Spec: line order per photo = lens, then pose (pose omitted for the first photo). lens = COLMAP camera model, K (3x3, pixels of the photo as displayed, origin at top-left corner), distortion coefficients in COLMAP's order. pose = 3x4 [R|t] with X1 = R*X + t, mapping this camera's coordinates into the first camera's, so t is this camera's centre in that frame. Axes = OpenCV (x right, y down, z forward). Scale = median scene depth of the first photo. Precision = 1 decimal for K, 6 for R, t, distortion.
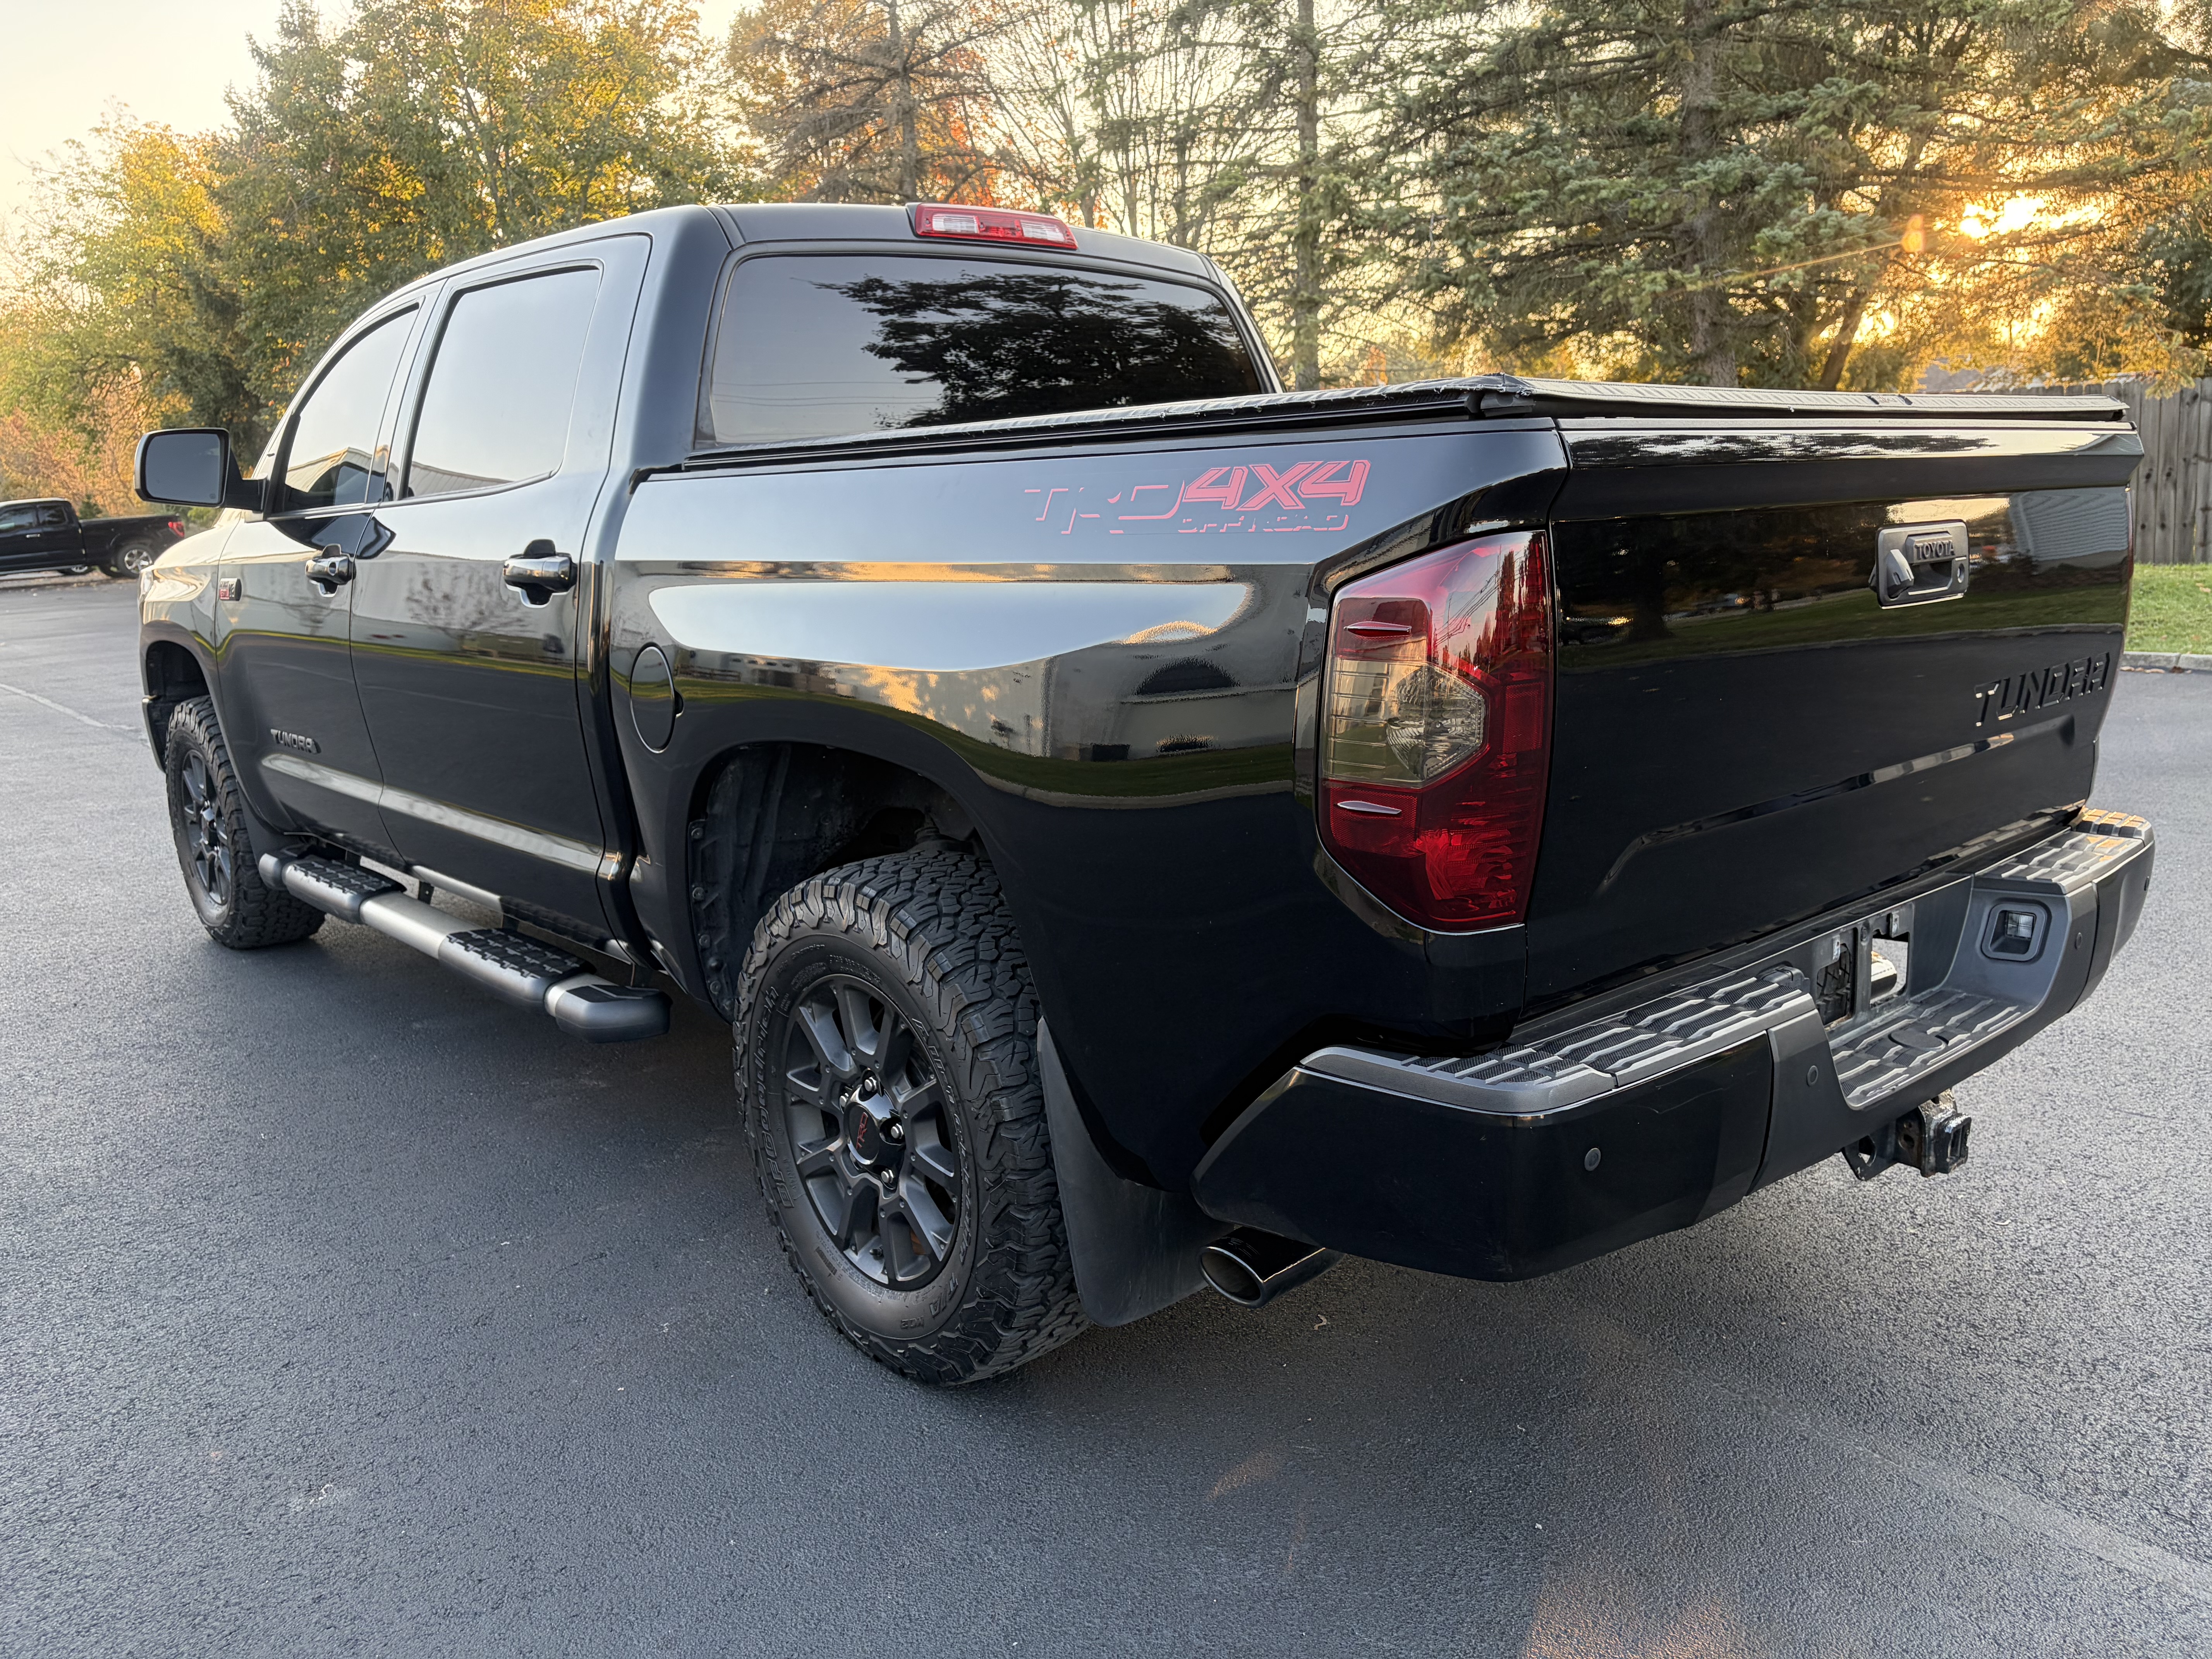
lens RADIAL K [[1685.0, 0, 1091.5], [0, 1685.0, 839.9], [0, 0, 1]] dist [0.054018, -0.061587]
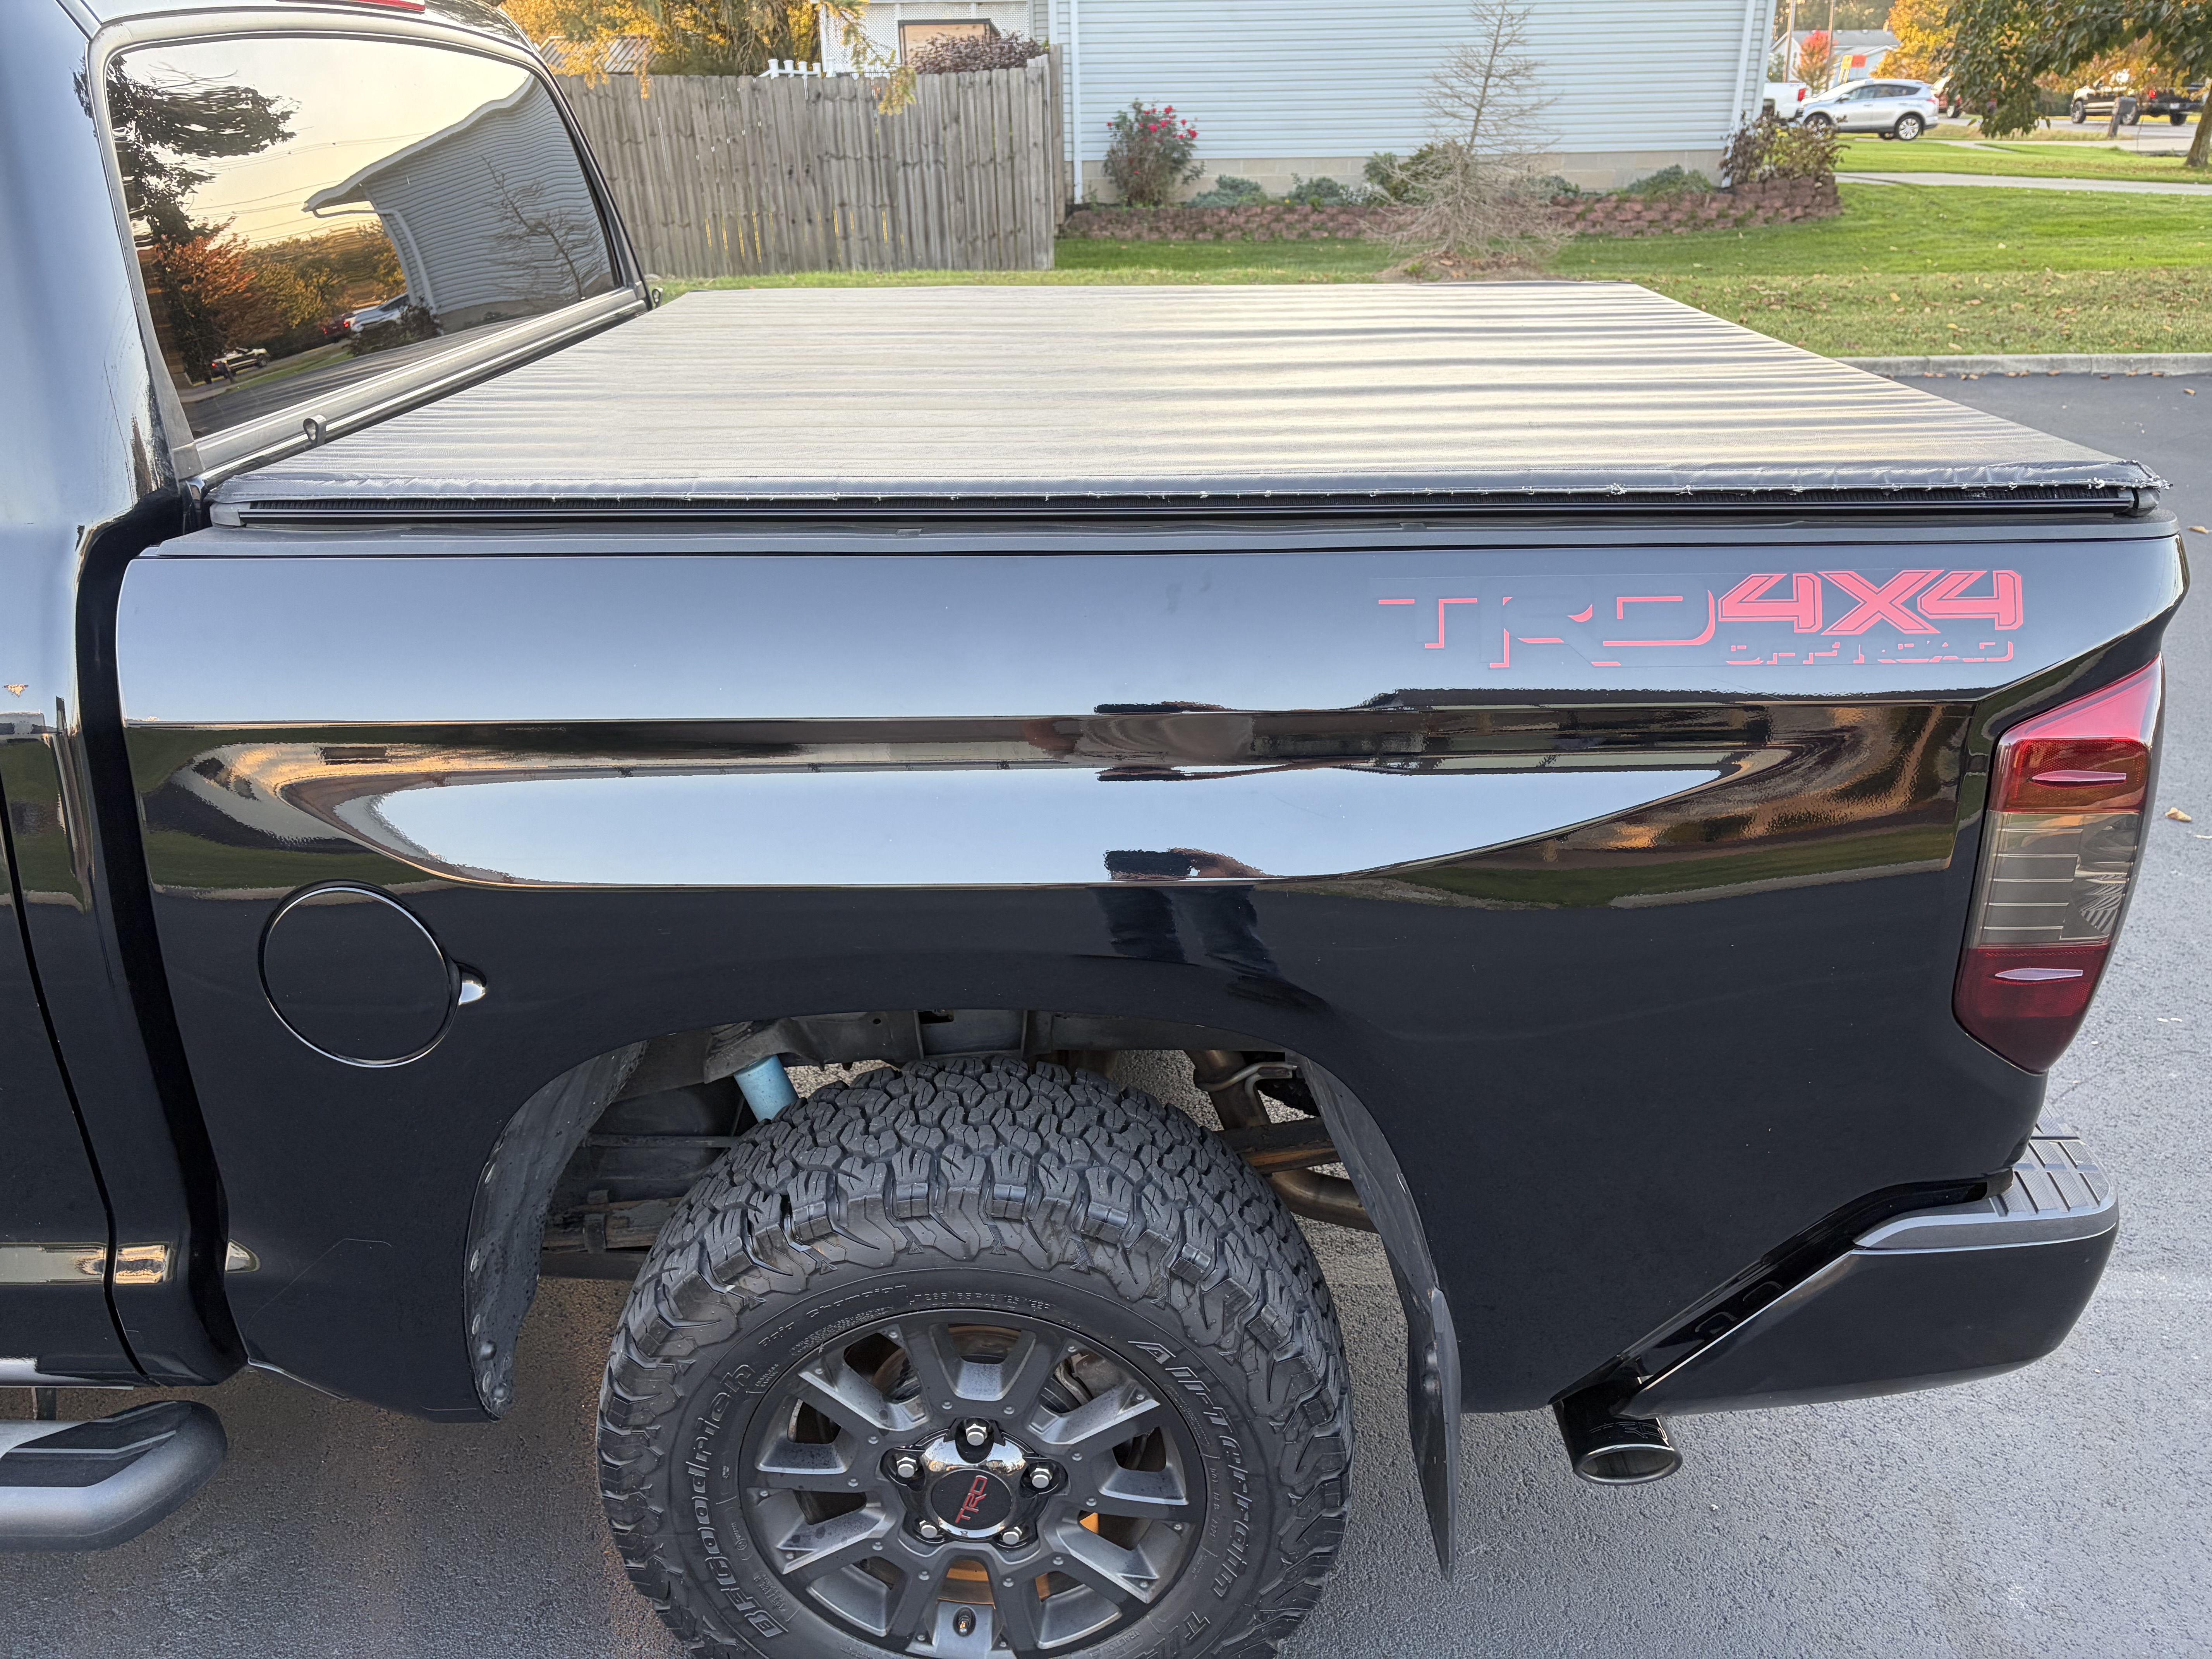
lens RADIAL K [[1685.0, 0, 1101.5], [0, 1685.0, 846.8], [0, 0, 1]] dist [0.054018, -0.061587]
pose [[0.673379, -0.273290, 0.686931, -0.423003], [0.134212, 0.958916, 0.249933, -0.207659], [-0.727013, -0.076105, 0.682393, 0.430706]]
